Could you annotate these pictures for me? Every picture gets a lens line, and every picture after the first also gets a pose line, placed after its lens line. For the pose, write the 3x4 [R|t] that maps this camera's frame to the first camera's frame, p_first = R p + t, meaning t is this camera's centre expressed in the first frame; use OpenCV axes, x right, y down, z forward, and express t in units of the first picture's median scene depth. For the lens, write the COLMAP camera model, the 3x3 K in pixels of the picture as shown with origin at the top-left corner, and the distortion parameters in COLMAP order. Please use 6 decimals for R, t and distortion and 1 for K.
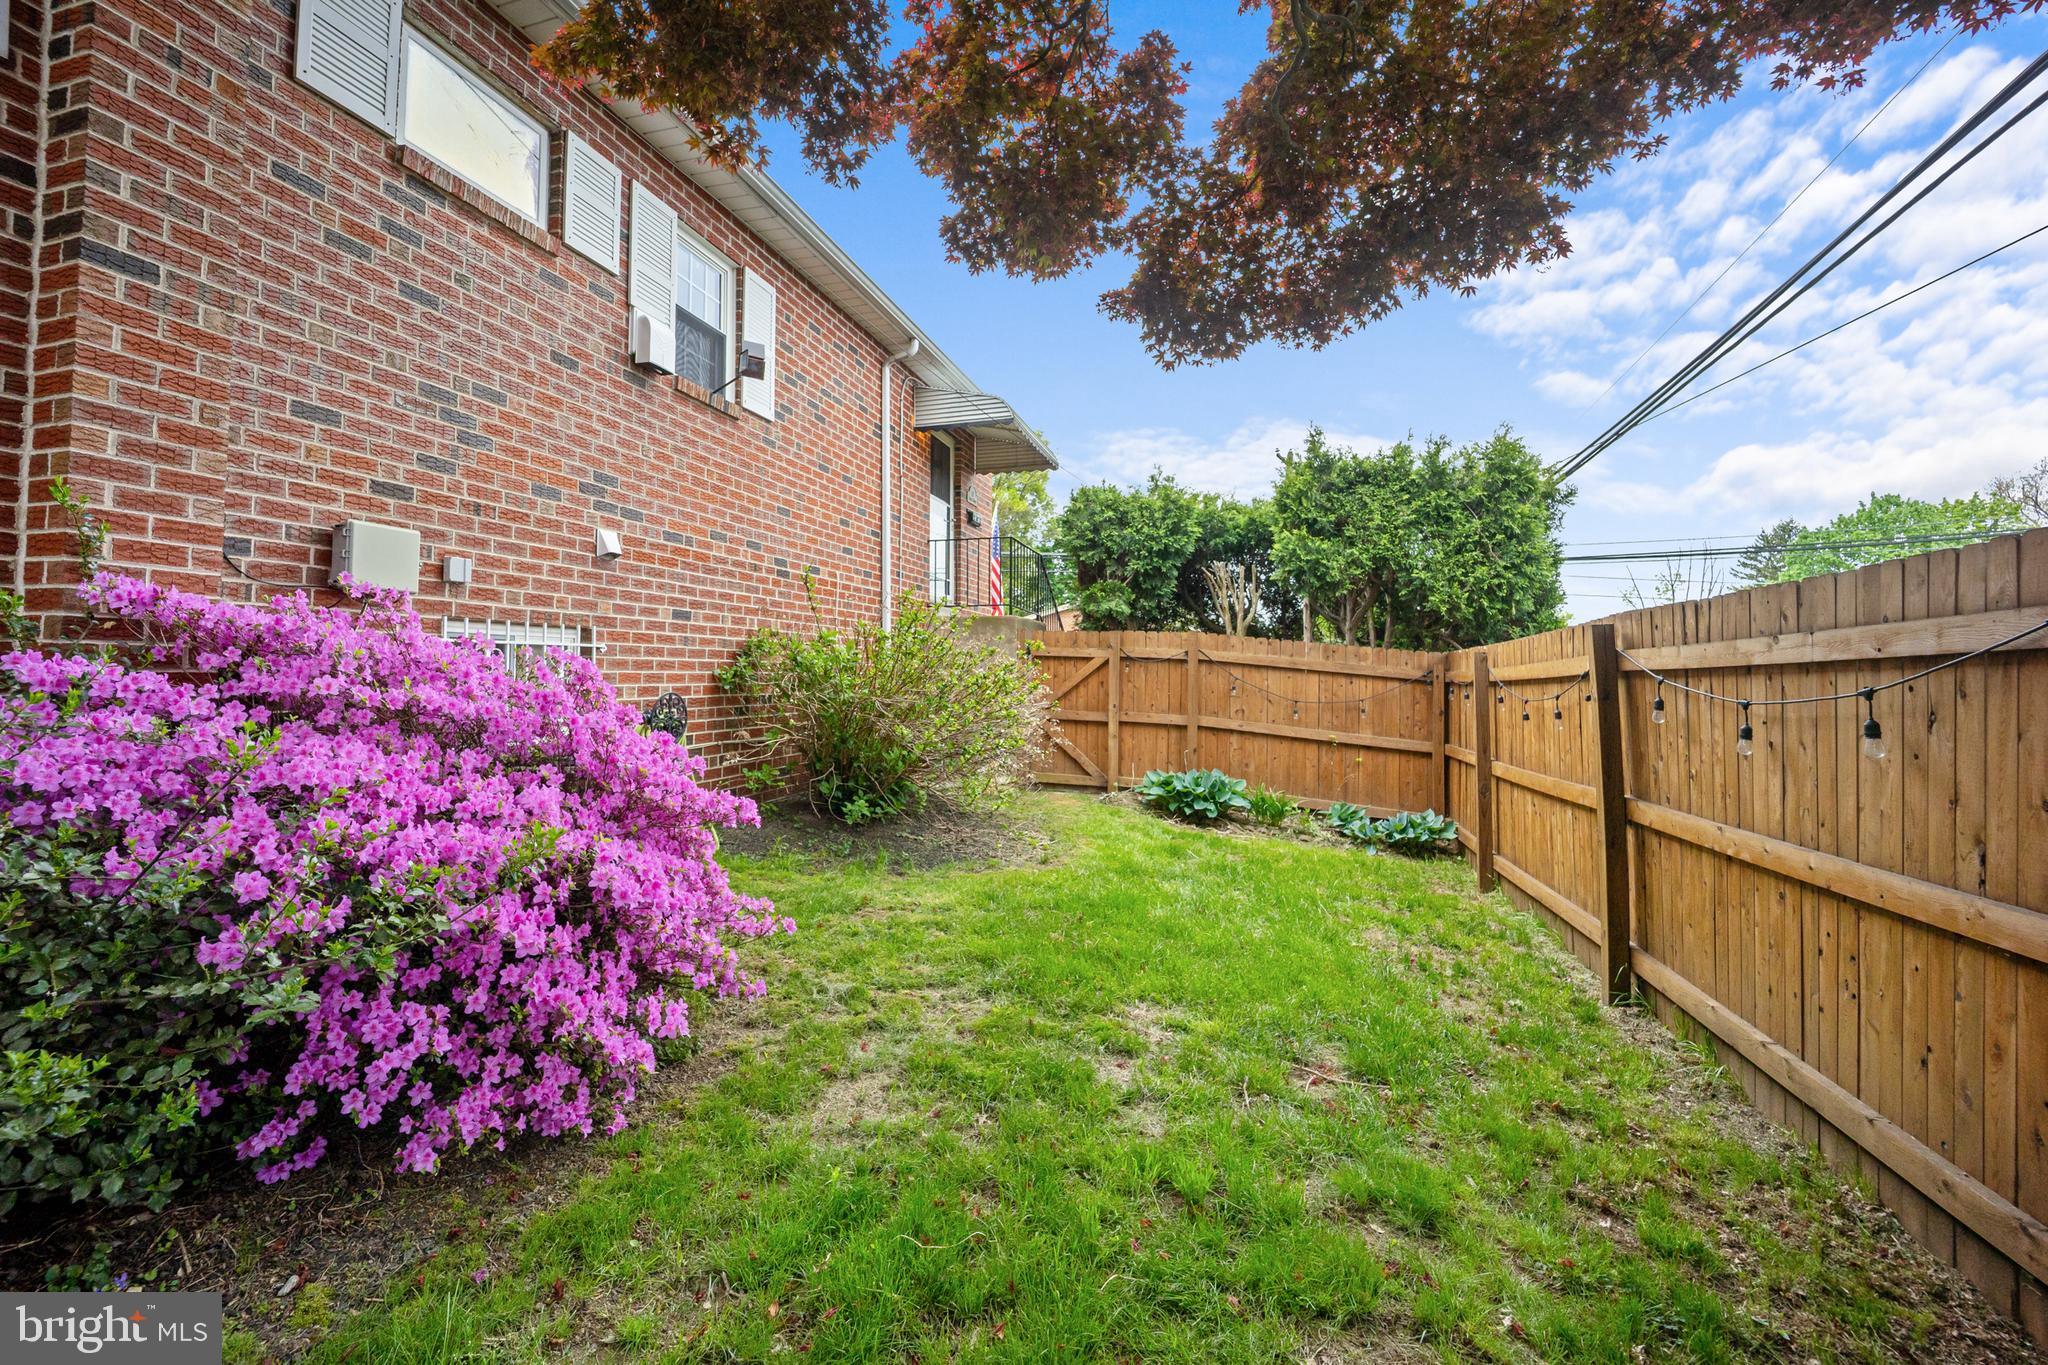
lens RADIAL K [[844.5, 0, 1021.2], [0, 844.5, 664.0], [0, 0, 1]] dist [-0.011790, -0.000085]
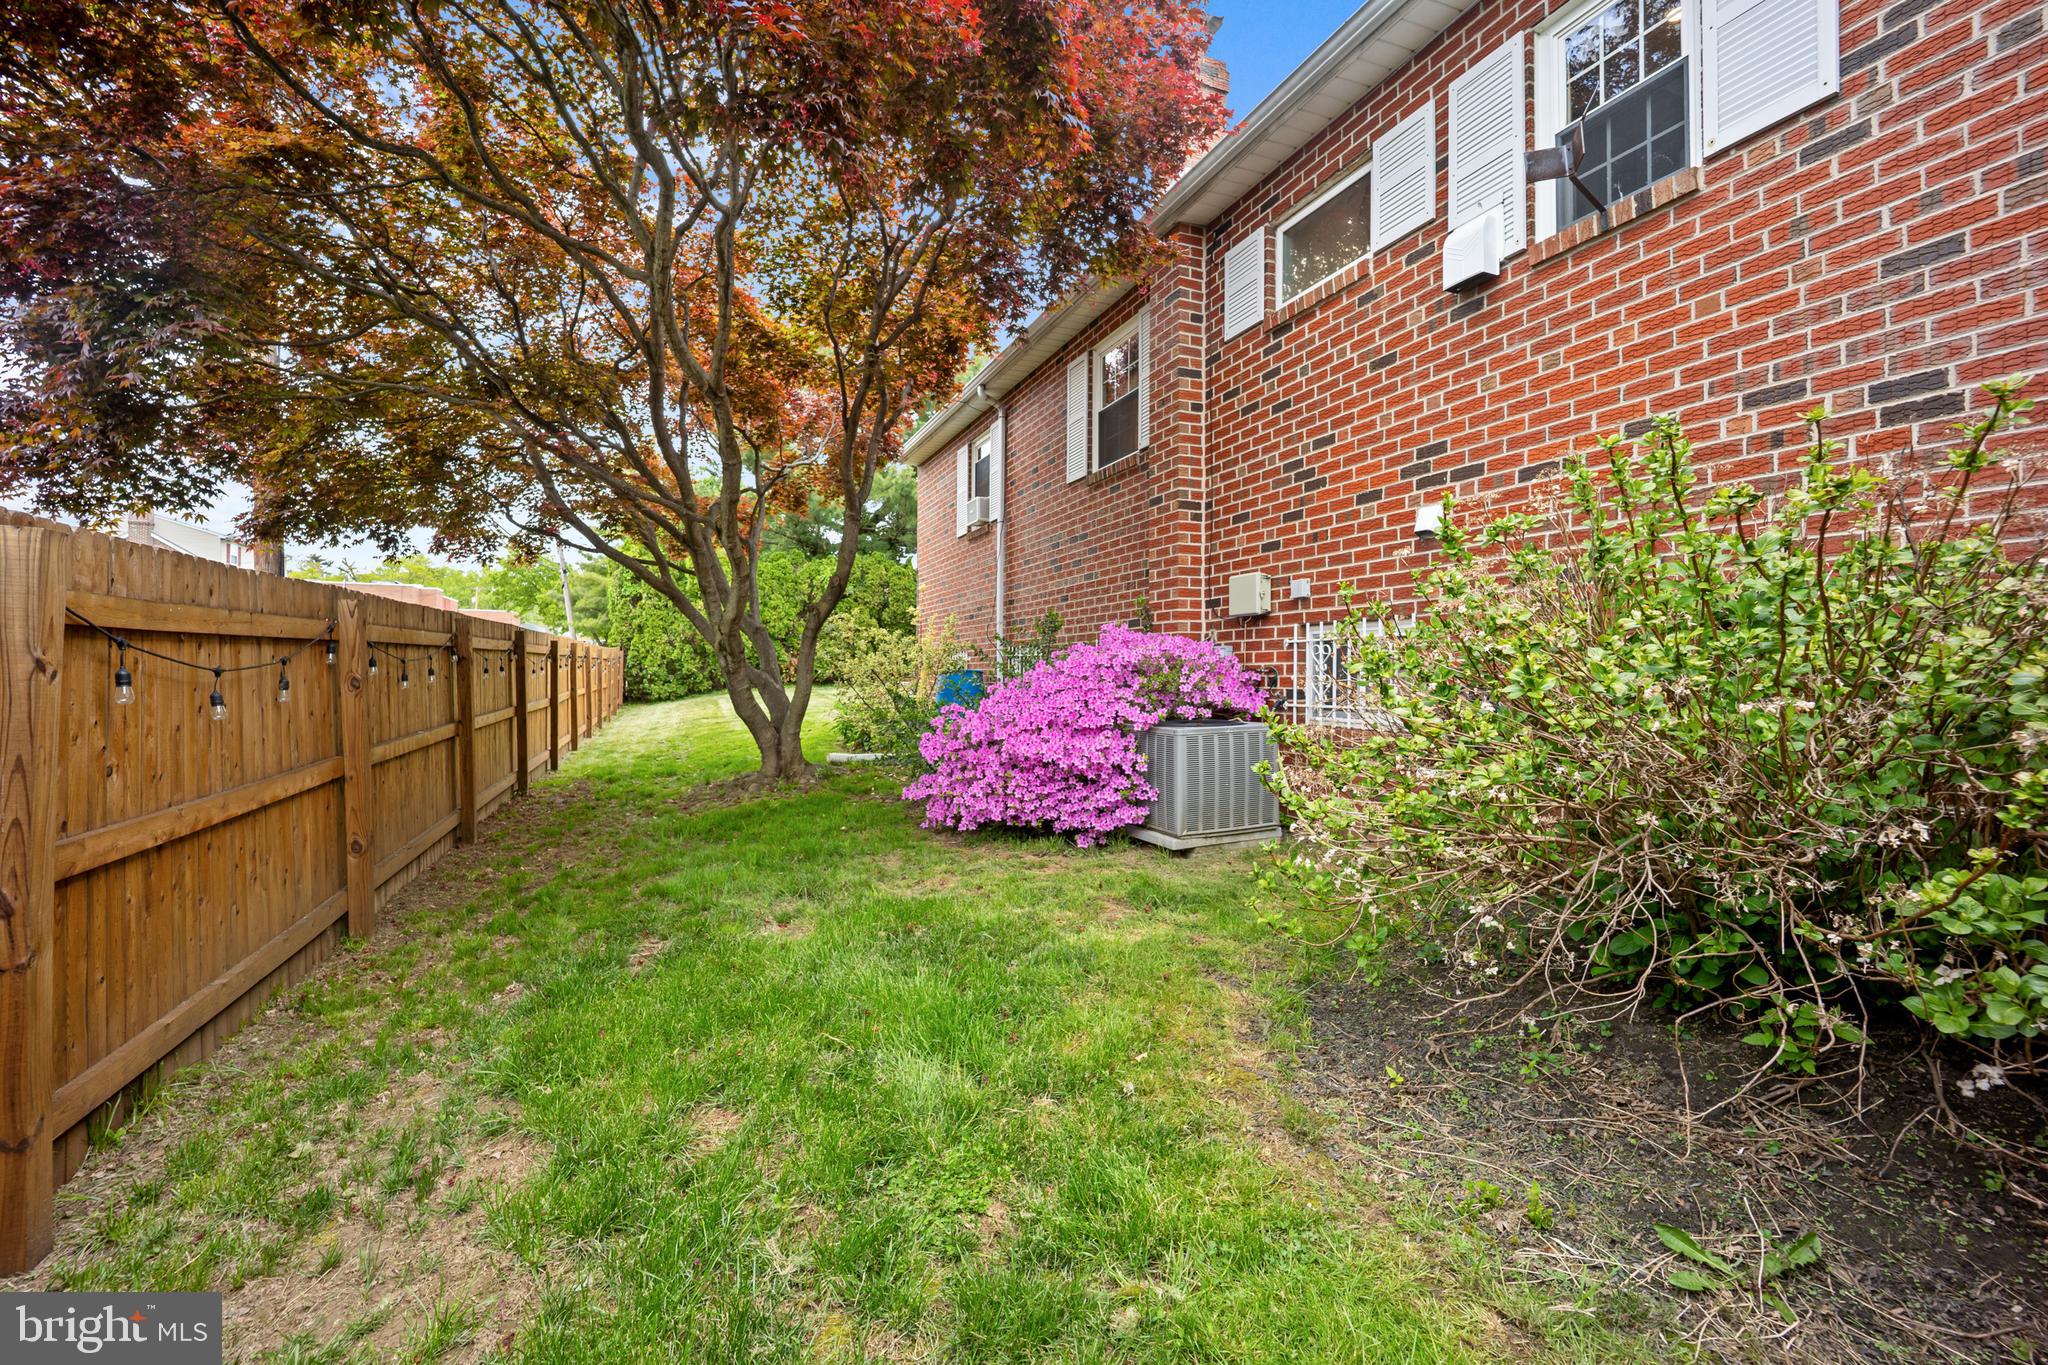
lens RADIAL K [[844.5, 0, 1021.2], [0, 844.5, 664.0], [0, 0, 1]] dist [-0.011790, -0.000085]
pose [[-0.774321, -0.010827, -0.632700, 0.414061], [0.008478, 0.999586, -0.027481, 0.032156], [0.632736, -0.026643, -0.773909, 1.384483]]
